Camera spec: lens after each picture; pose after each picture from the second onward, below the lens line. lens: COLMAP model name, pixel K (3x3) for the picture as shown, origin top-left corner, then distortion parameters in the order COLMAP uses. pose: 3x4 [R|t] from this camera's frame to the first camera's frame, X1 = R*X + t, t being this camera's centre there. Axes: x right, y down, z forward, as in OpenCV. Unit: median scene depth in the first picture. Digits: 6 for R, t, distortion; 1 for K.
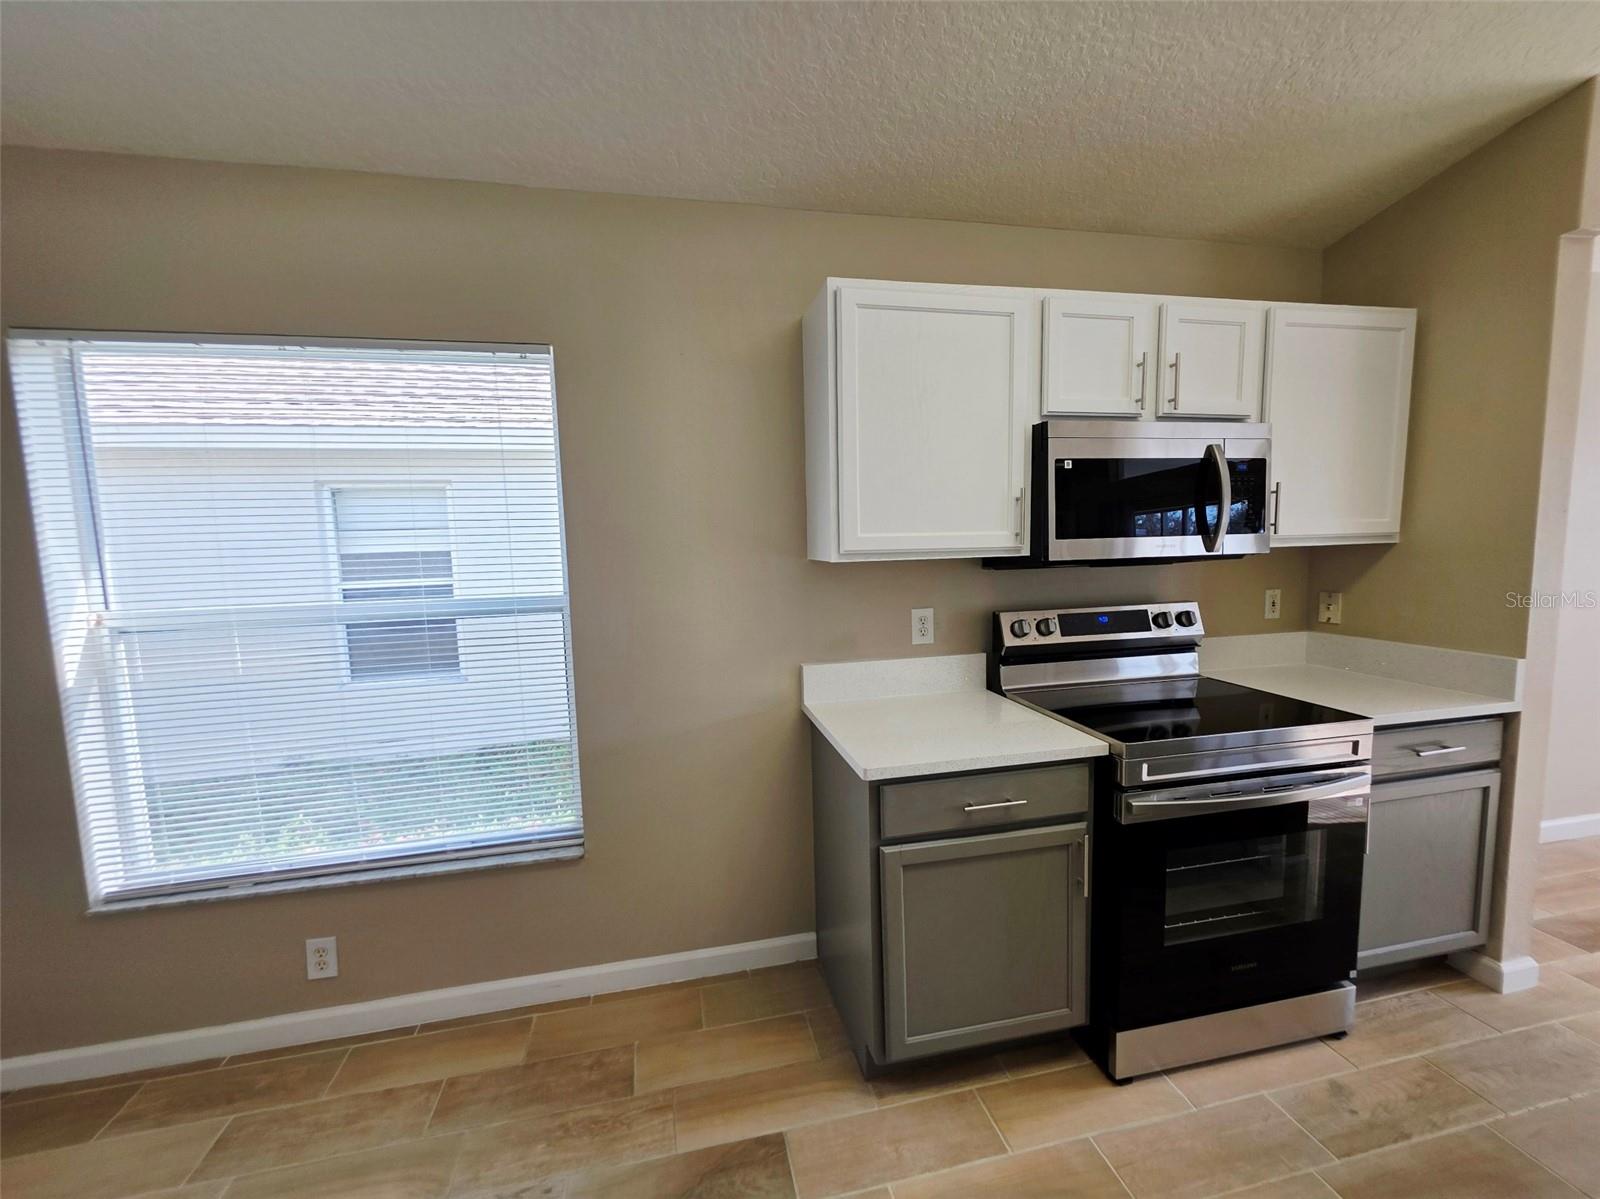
lens RADIAL K [[644.9, 0, 789.2], [0, 644.9, 600.8], [0, 0, 1]] dist [0.002530, 0.000311]
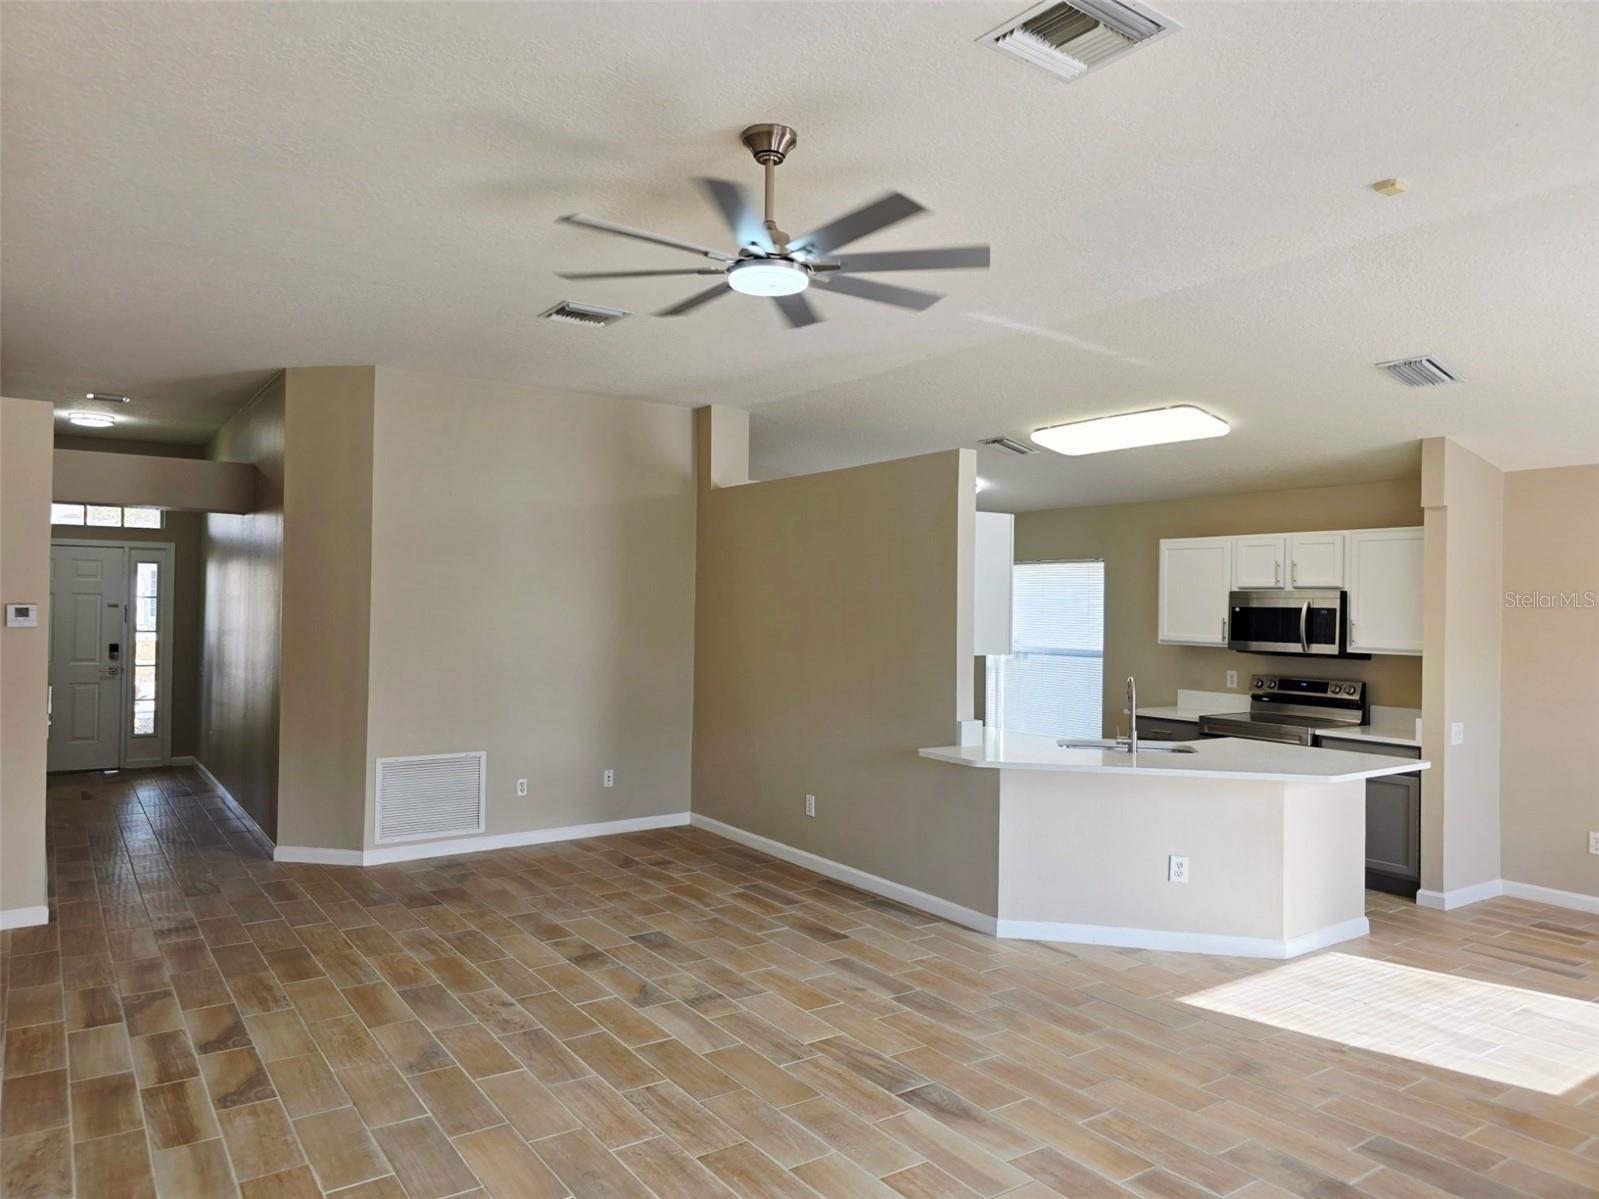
lens RADIAL K [[1072.1, 0, 799.2], [0, 1072.1, 593.7], [0, 0, 1]] dist [0.053504, -0.034862]
pose [[0.391699, 0.022296, -0.919823, 3.358285], [-0.119233, 0.992507, -0.026716, 0.030220], [0.912335, 0.120138, 0.391422, -1.978624]]
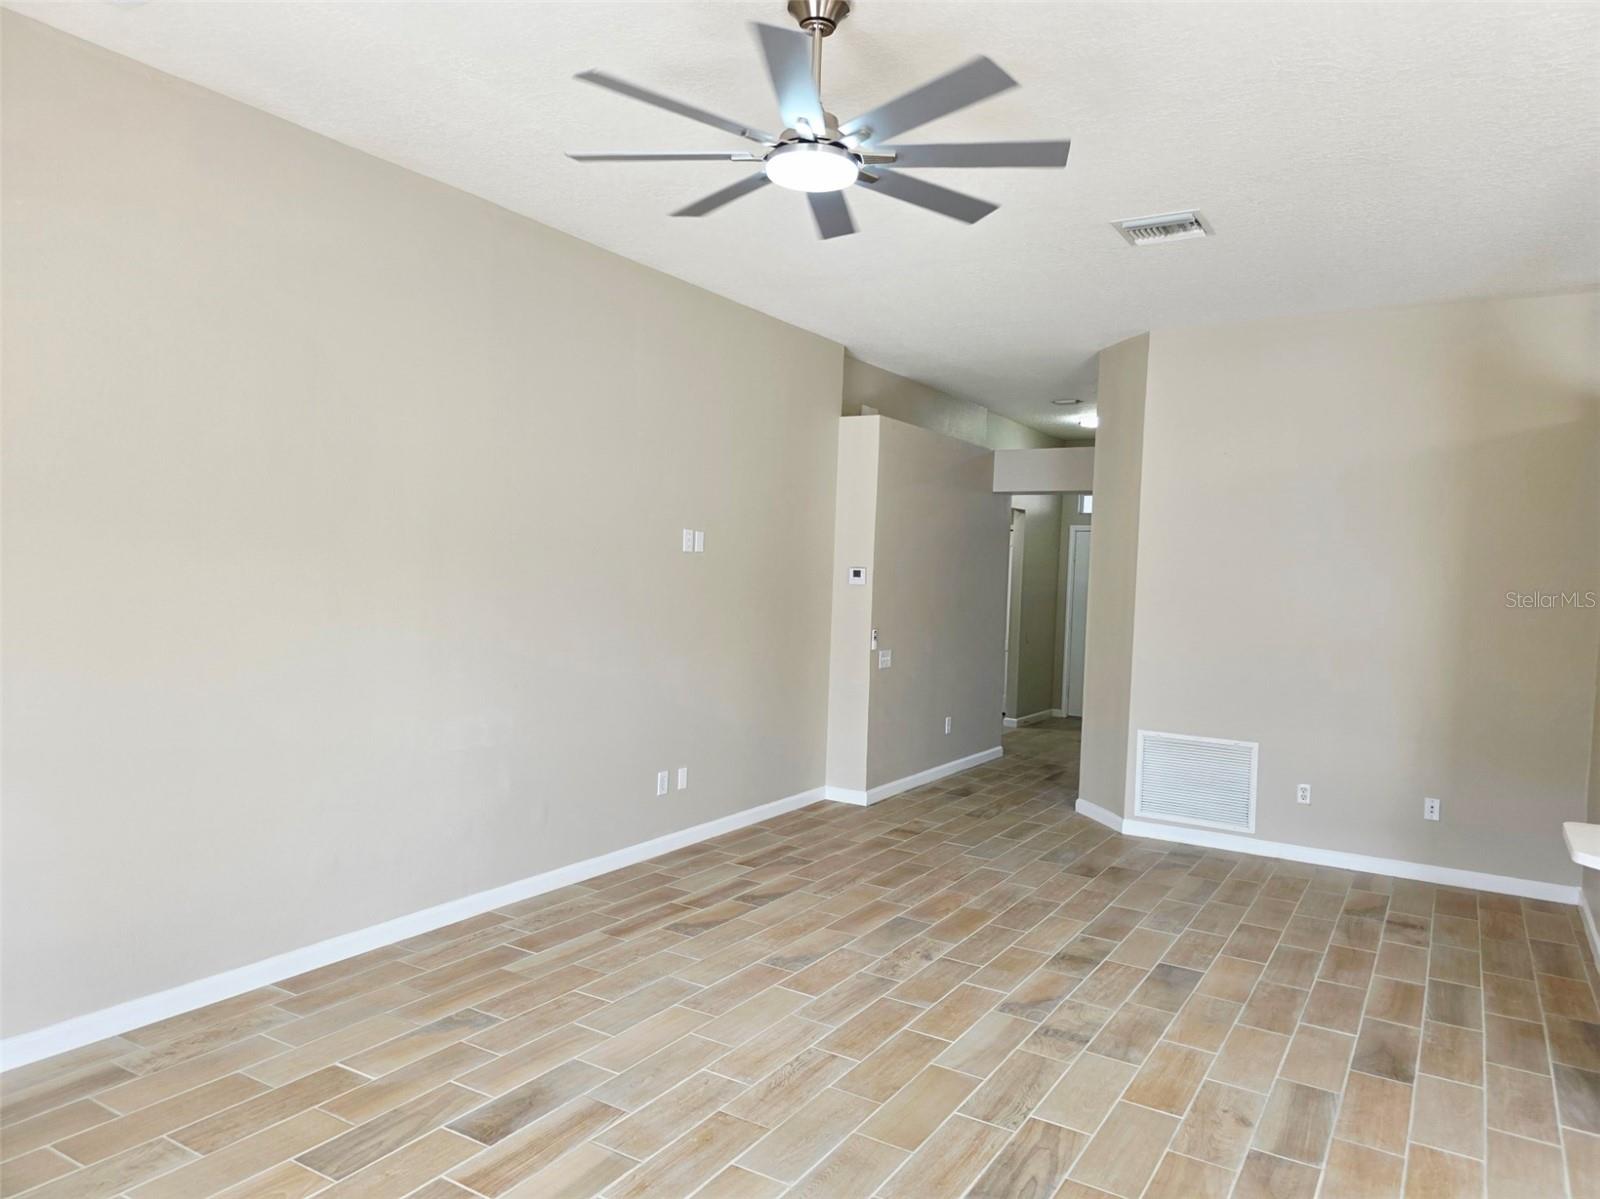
lens RADIAL K [[1072.7, 0, 813.5], [0, 1072.7, 608.7], [0, 0, 1]] dist [0.053504, -0.034862]
pose [[-0.674236, 0.031091, -0.737861, 2.867336], [-0.094134, 0.987346, 0.127621, -0.100935], [0.732492, 0.155504, -0.662777, -0.309270]]
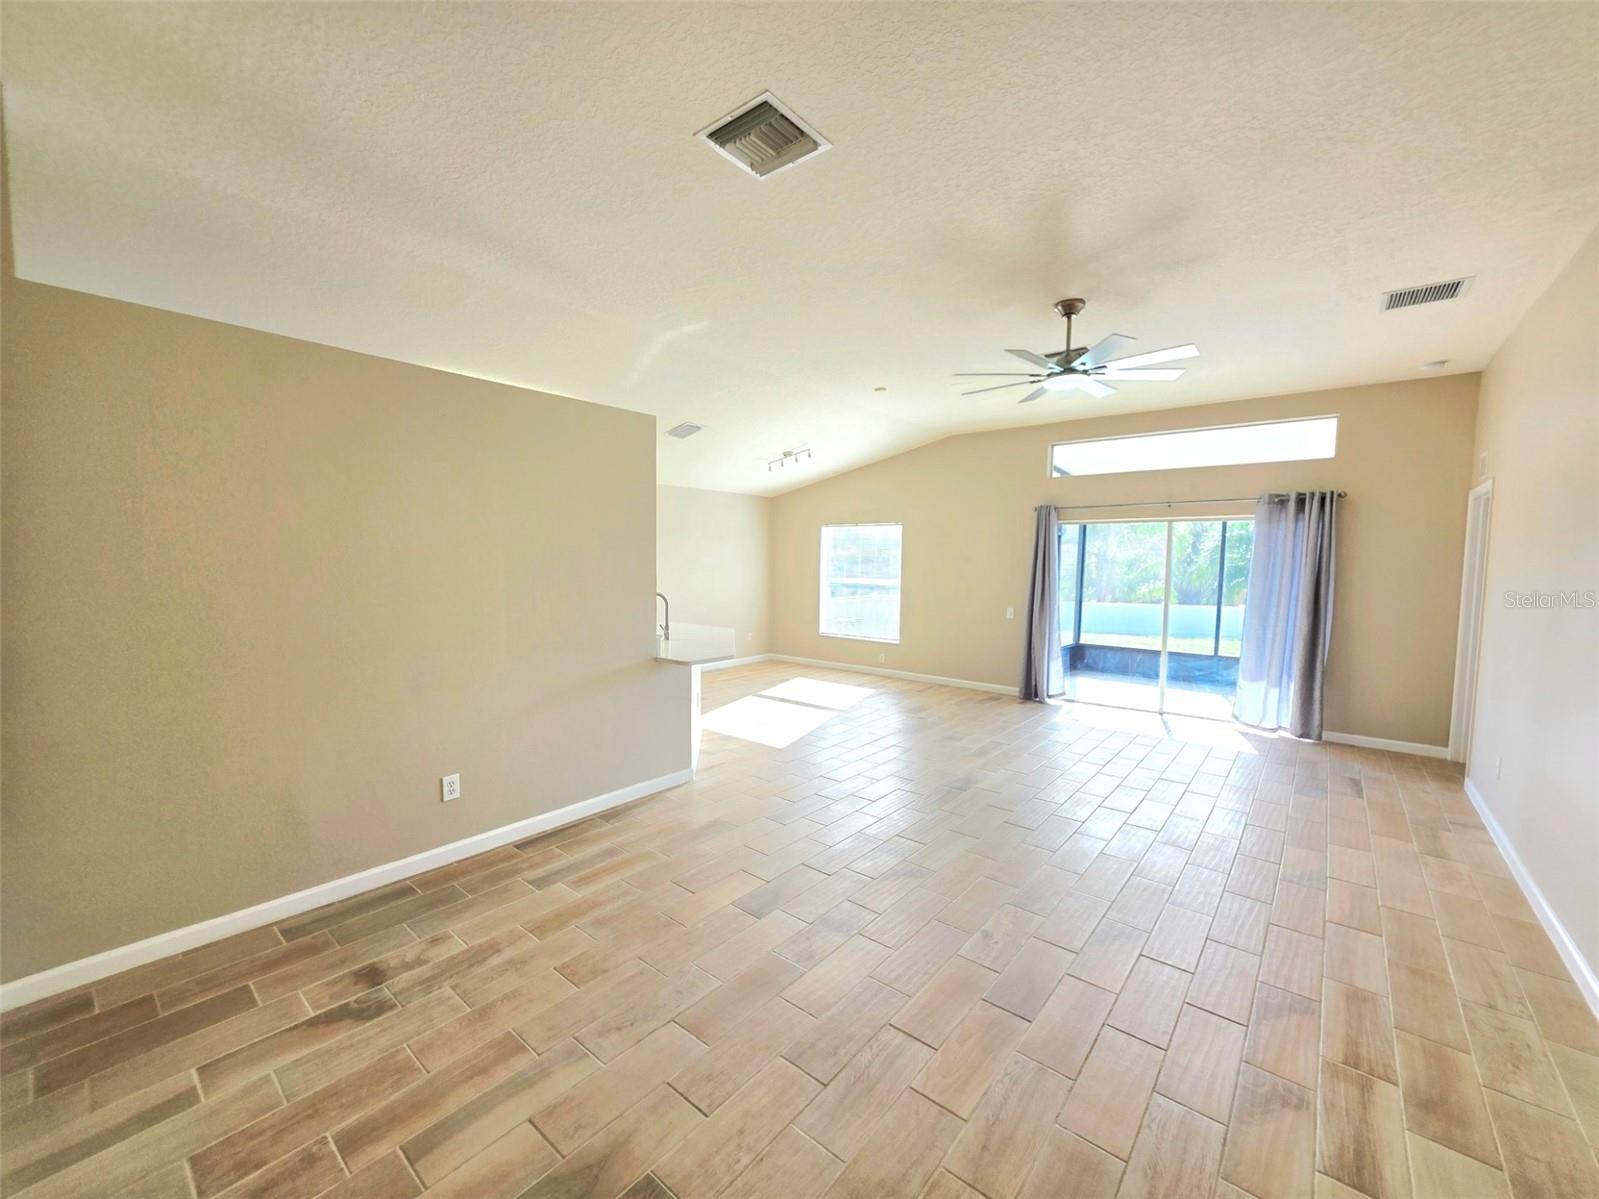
lens RADIAL K [[644.5, 0, 778.0], [0, 644.5, 594.5], [0, 0, 1]] dist [0.002530, 0.000311]
pose [[0.794644, -0.000174, 0.607075, -0.204796], [0.029423, 0.998836, -0.038227, 0.192666], [-0.606362, 0.048239, 0.793724, -2.432505]]
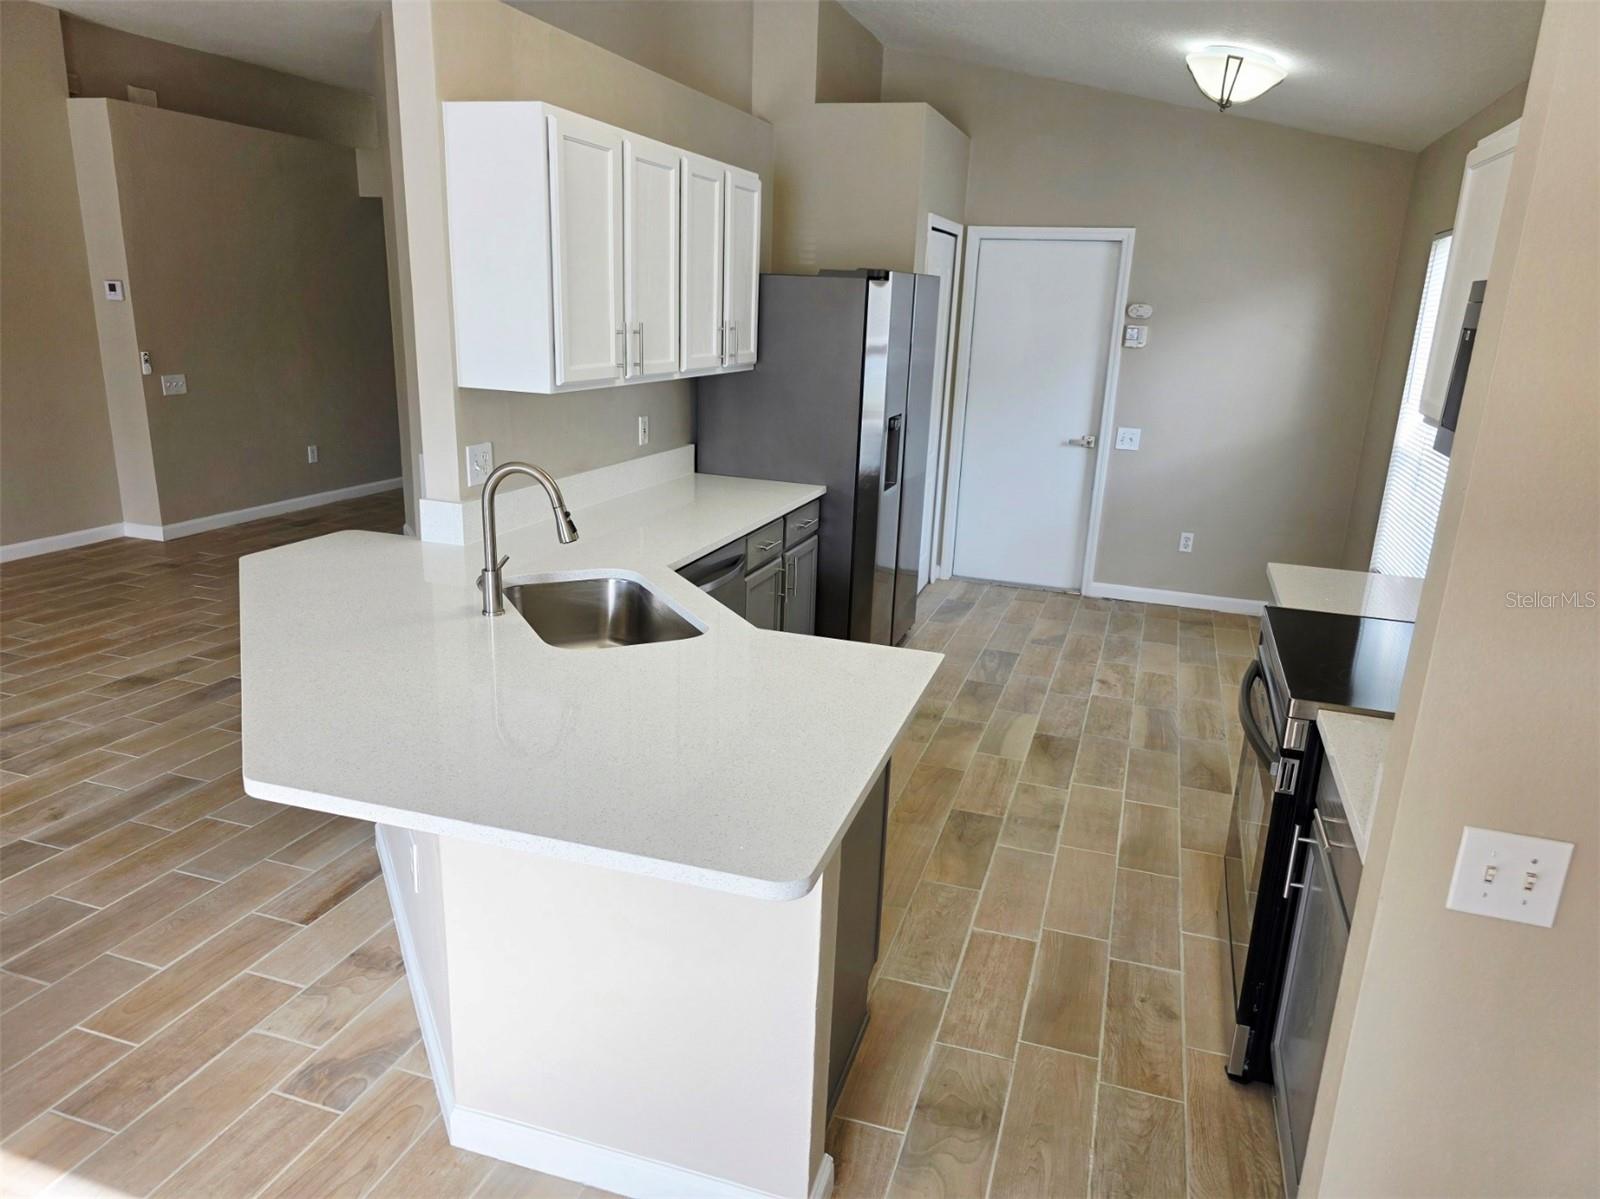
lens RADIAL K [[1072.7, 0, 813.7], [0, 1072.7, 607.1], [0, 0, 1]] dist [0.053504, -0.034862]
pose [[-0.496174, 0.245833, -0.832693, 2.012223], [-0.116115, 0.931673, 0.344243, -0.261143], [0.860424, 0.267493, -0.433727, 0.955457]]
